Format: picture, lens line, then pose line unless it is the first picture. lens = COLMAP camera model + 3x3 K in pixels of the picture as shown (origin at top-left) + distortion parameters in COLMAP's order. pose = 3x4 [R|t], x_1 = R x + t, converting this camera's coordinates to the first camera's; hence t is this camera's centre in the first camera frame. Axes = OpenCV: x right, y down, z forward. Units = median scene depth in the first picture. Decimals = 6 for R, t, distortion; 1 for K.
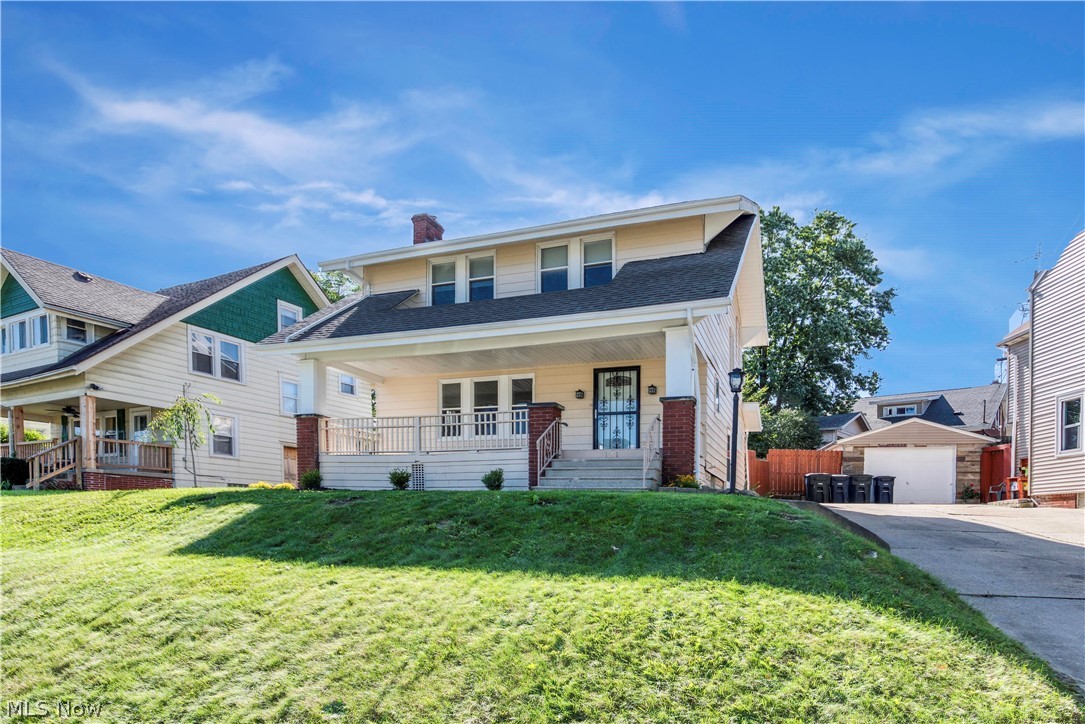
lens RADIAL K [[448.4, 0, 443.0], [0, 448.4, 390.5], [0, 0, 1]] dist [-0.001773, -0.001074]
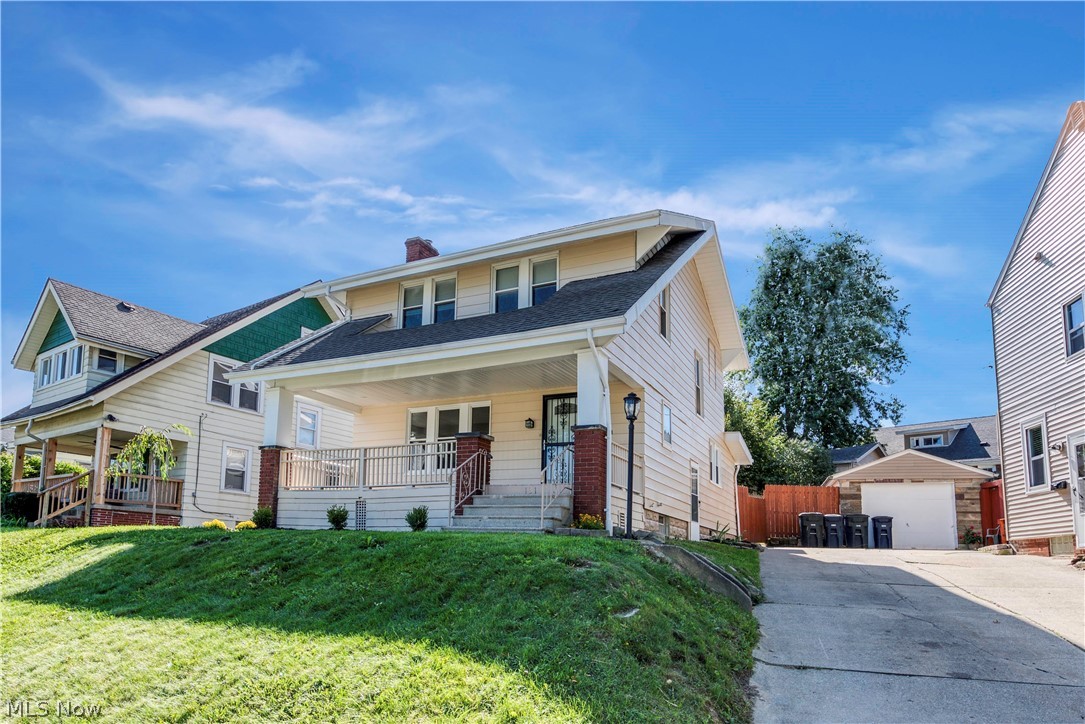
lens RADIAL K [[470.3, 0, 537.7], [0, 470.3, 374.2], [0, 0, 1]] dist [0.005494, -0.007172]
pose [[0.999397, -0.006402, -0.034121, 0.320361], [0.002943, 0.994933, -0.100493, 0.004707], [0.034591, 0.100332, 0.994353, 0.029905]]
